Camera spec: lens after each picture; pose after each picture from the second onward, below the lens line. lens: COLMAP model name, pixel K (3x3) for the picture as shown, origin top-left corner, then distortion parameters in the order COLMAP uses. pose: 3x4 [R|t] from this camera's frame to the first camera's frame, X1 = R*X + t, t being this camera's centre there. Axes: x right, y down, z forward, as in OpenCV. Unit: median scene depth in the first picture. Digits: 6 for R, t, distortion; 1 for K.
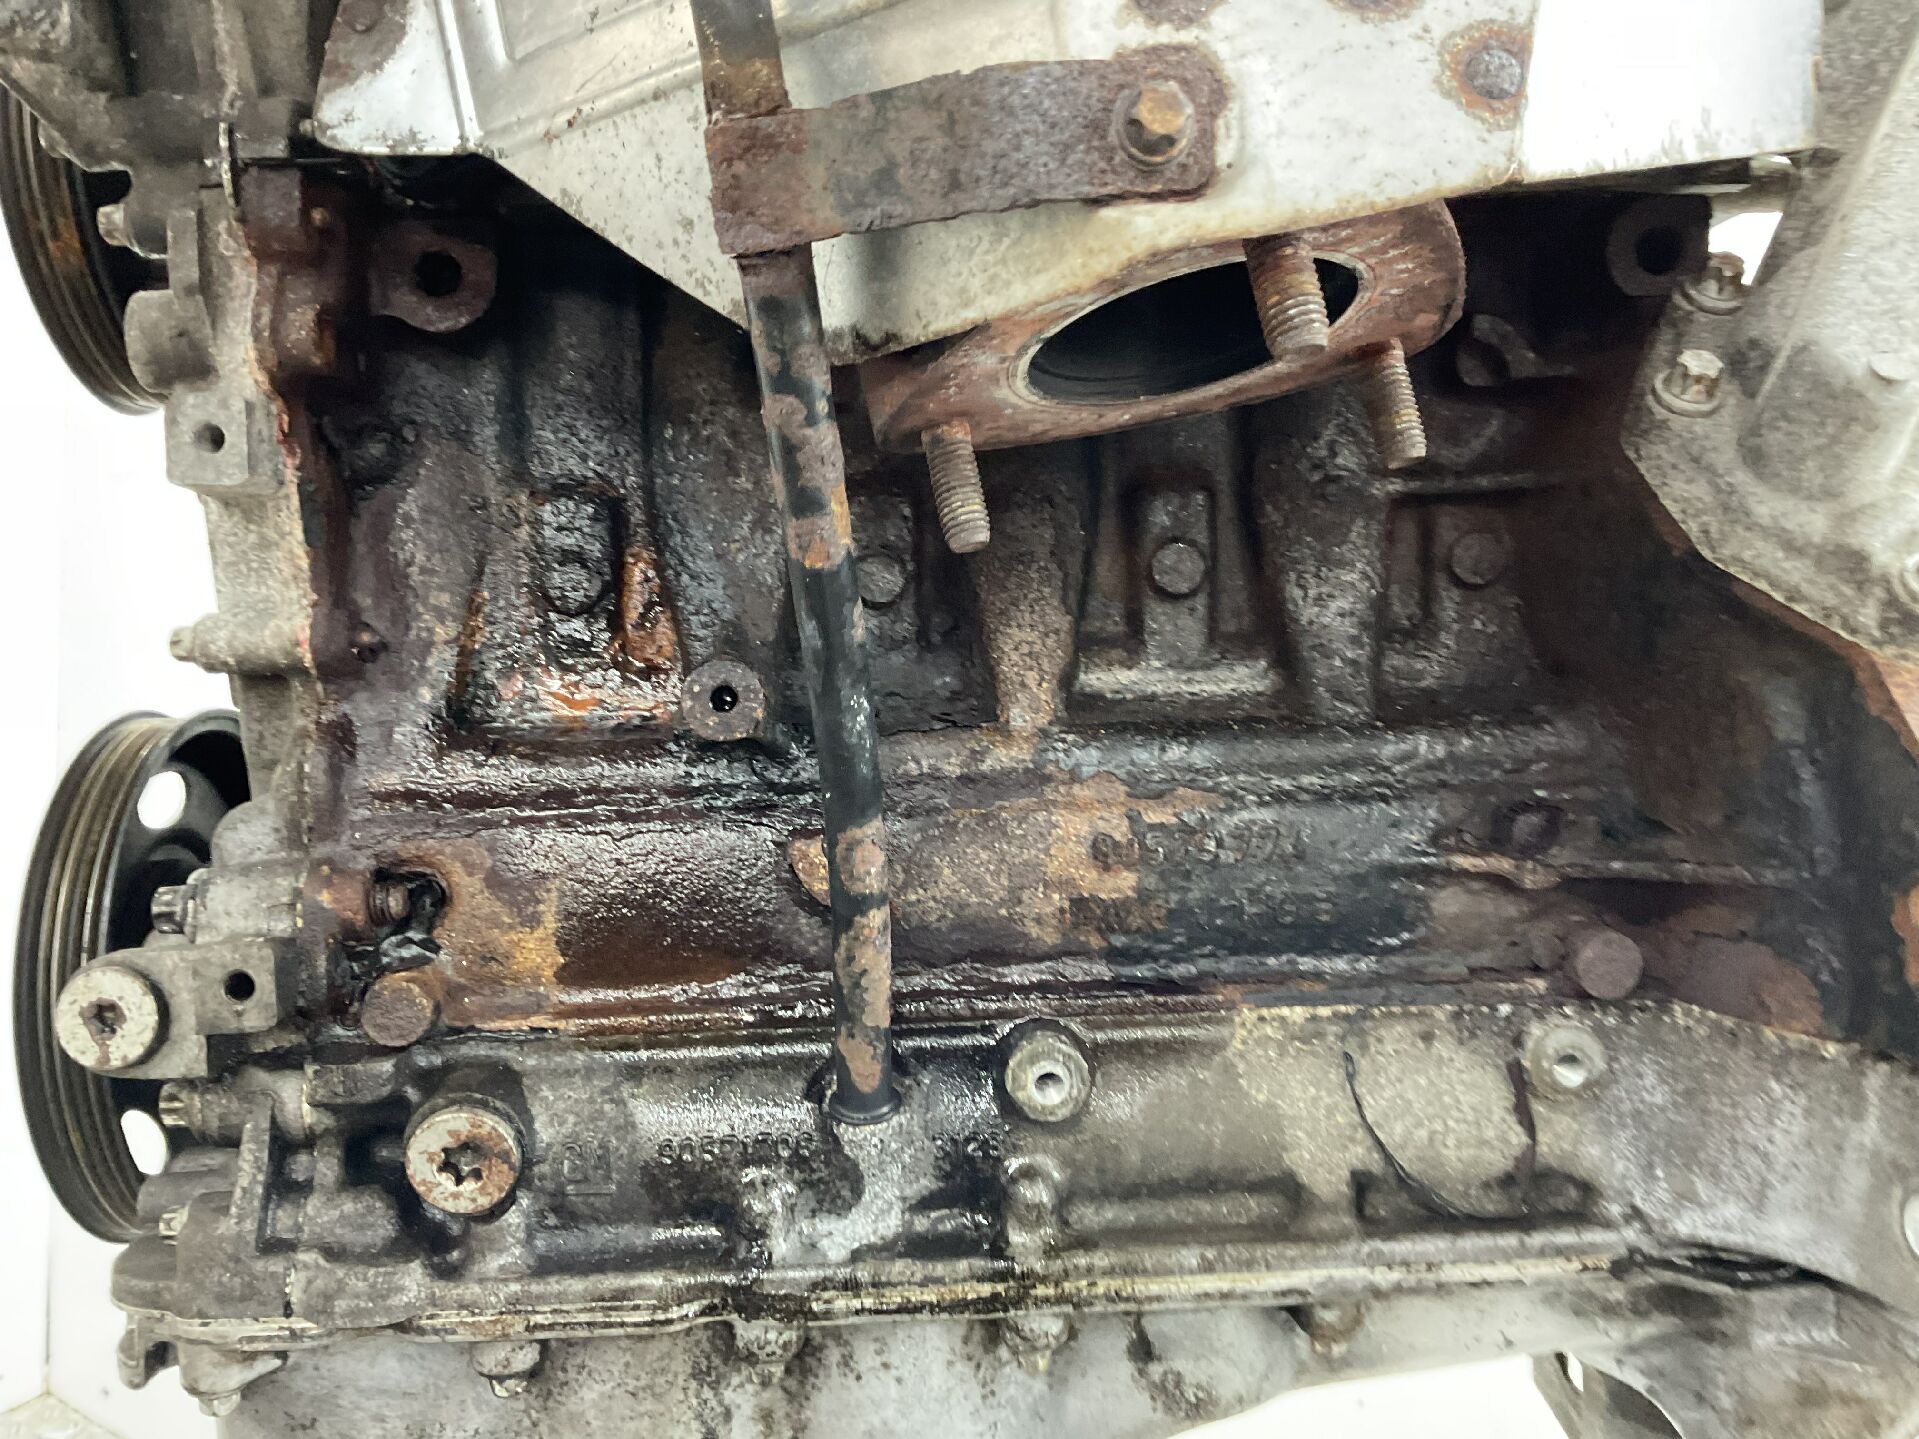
lens RADIAL K [[1601.2, 0, 944.9], [0, 1601.2, 706.9], [0, 0, 1]] dist [0.133223, -0.321262]
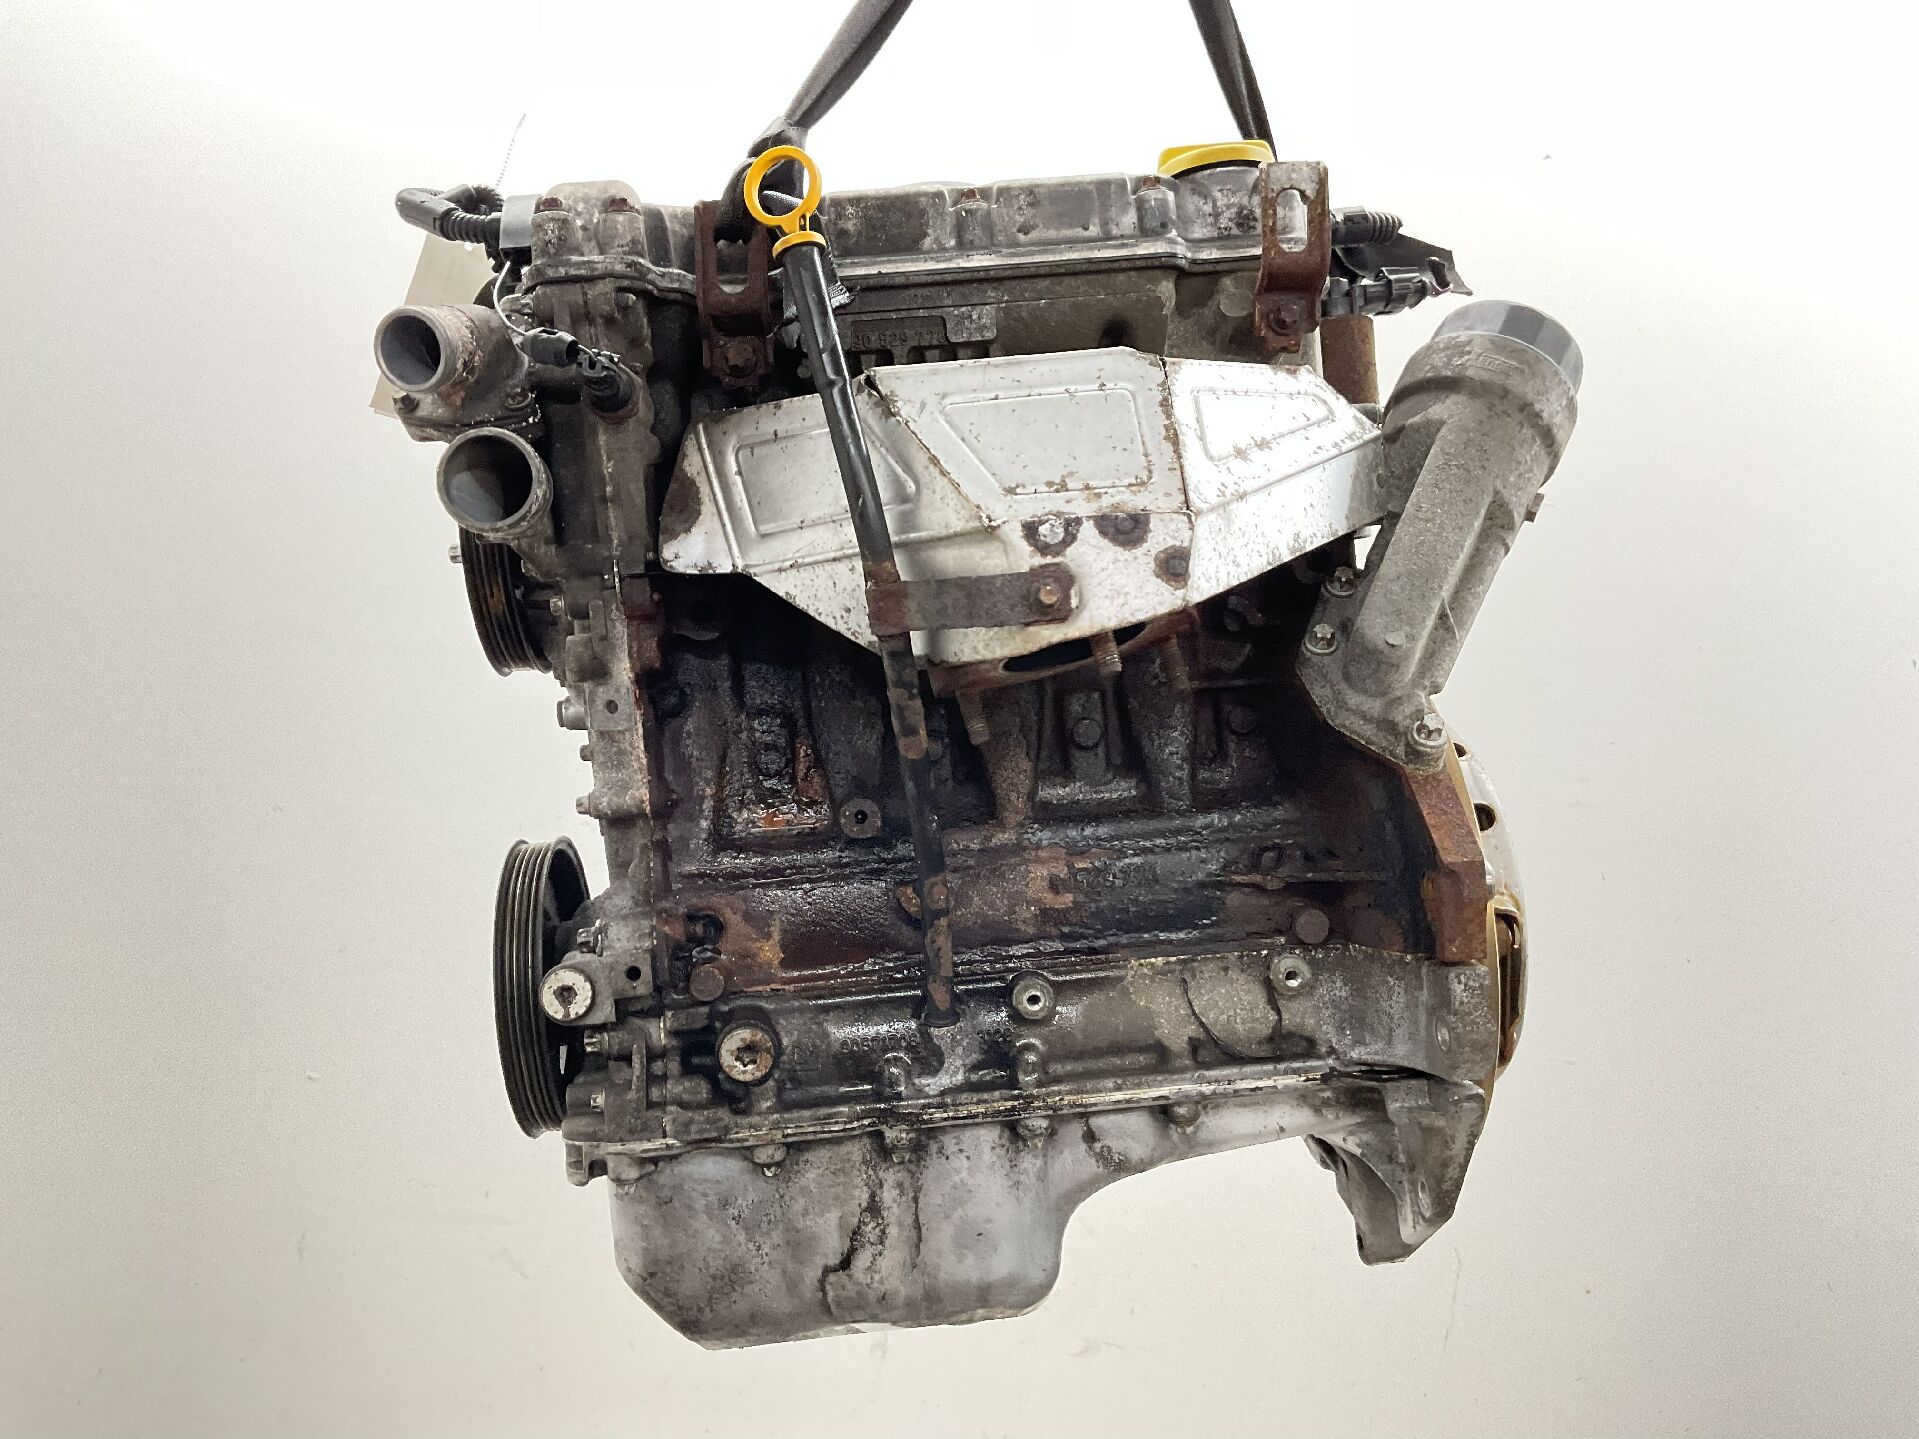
lens RADIAL K [[1601.2, 0, 944.9], [0, 1601.2, 706.9], [0, 0, 1]] dist [0.133223, -0.321262]
pose [[0.998291, -0.057203, 0.011956, -0.048033], [0.057705, 0.997225, -0.047037, -0.041806], [-0.009232, 0.047647, 0.998822, -0.990957]]
